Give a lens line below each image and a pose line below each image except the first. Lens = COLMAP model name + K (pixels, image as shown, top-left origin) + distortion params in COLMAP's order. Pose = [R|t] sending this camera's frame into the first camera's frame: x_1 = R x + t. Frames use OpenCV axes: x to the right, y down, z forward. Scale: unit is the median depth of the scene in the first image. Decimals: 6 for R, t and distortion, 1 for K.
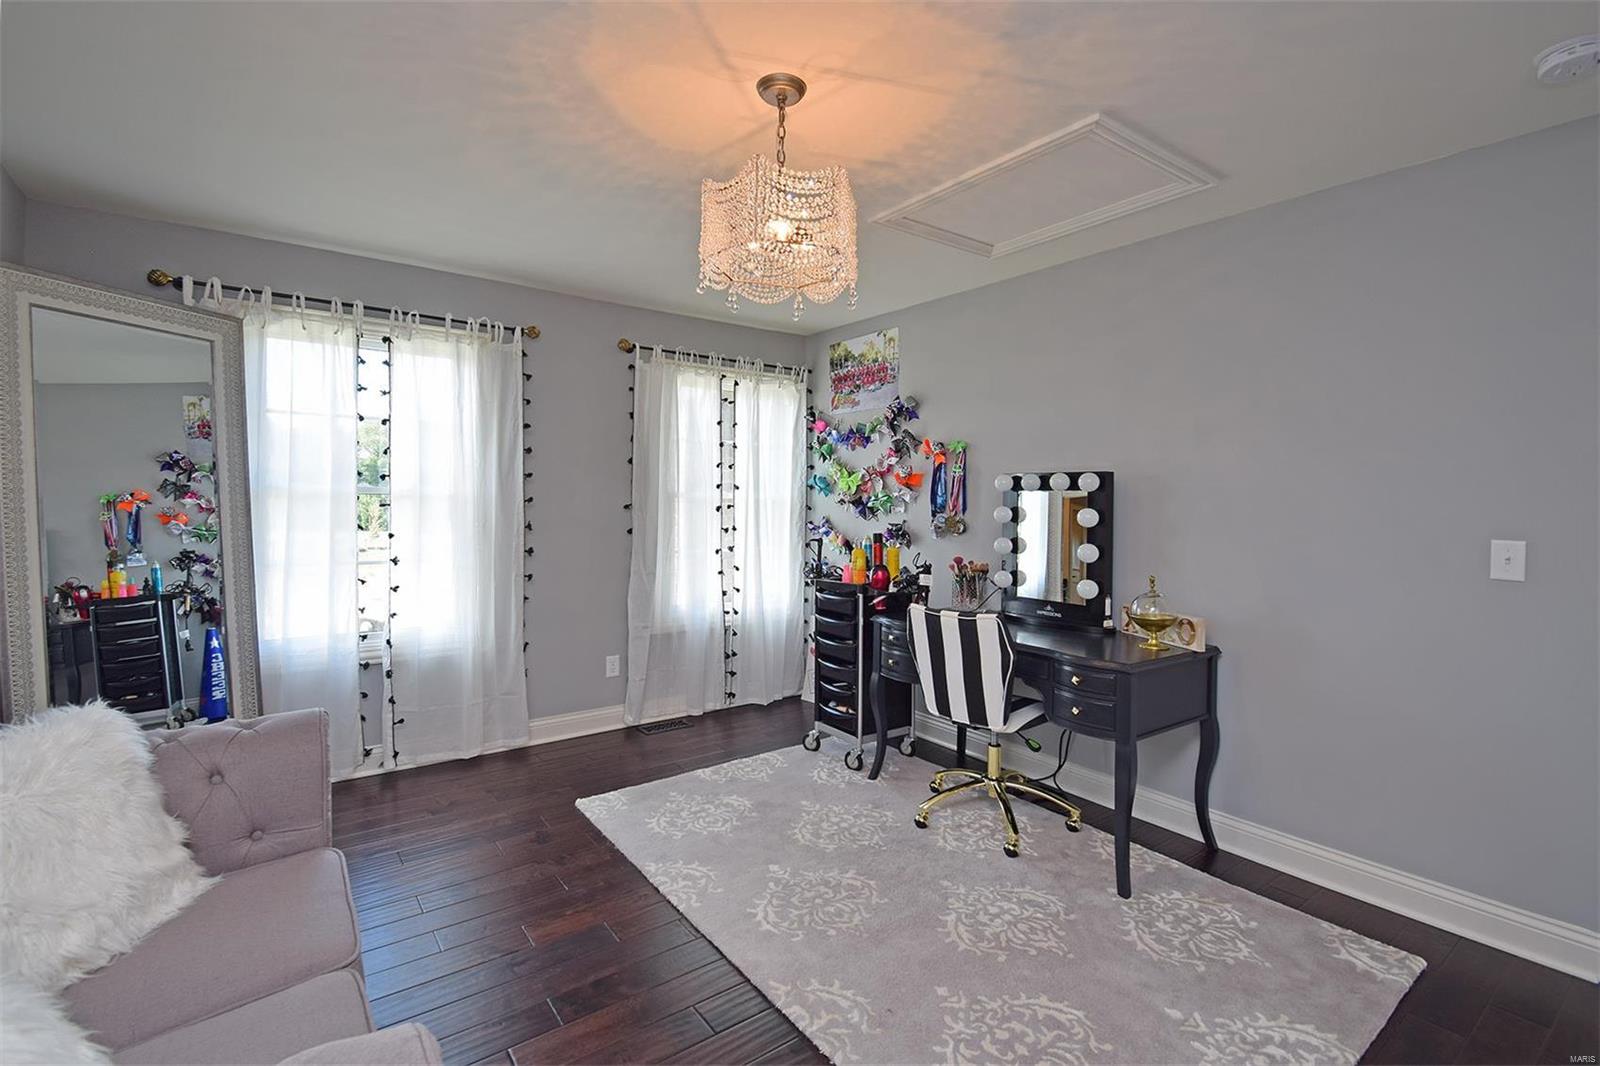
lens RADIAL K [[709.8, 0, 782.0], [0, 709.8, 539.6], [0, 0, 1]] dist [0.026832, -0.024109]
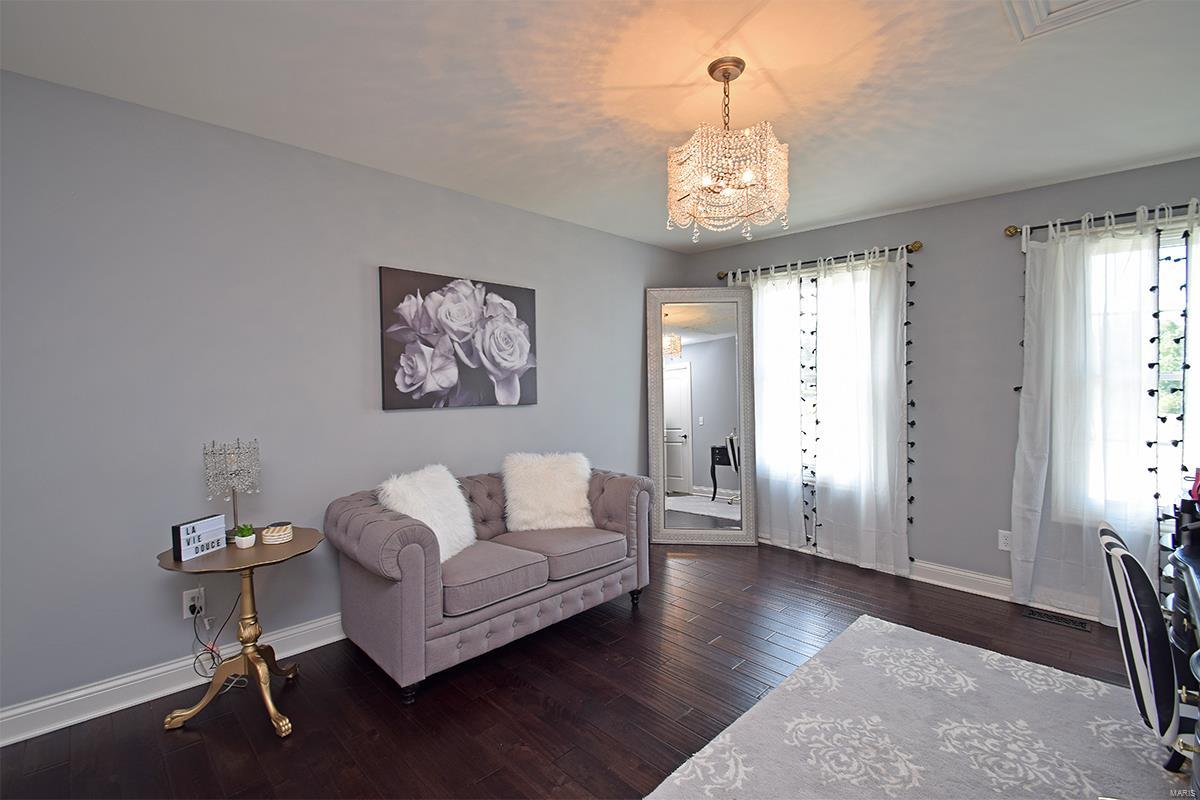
lens RADIAL K [[535.6, 0, 596.5], [0, 535.6, 440.8], [0, 0, 1]] dist [-0.031214, 0.000031]
pose [[0.143228, 0.099482, -0.984677, 0.486043], [-0.056355, 0.994141, 0.092241, -0.008064], [0.988084, 0.042280, 0.147995, 0.317909]]
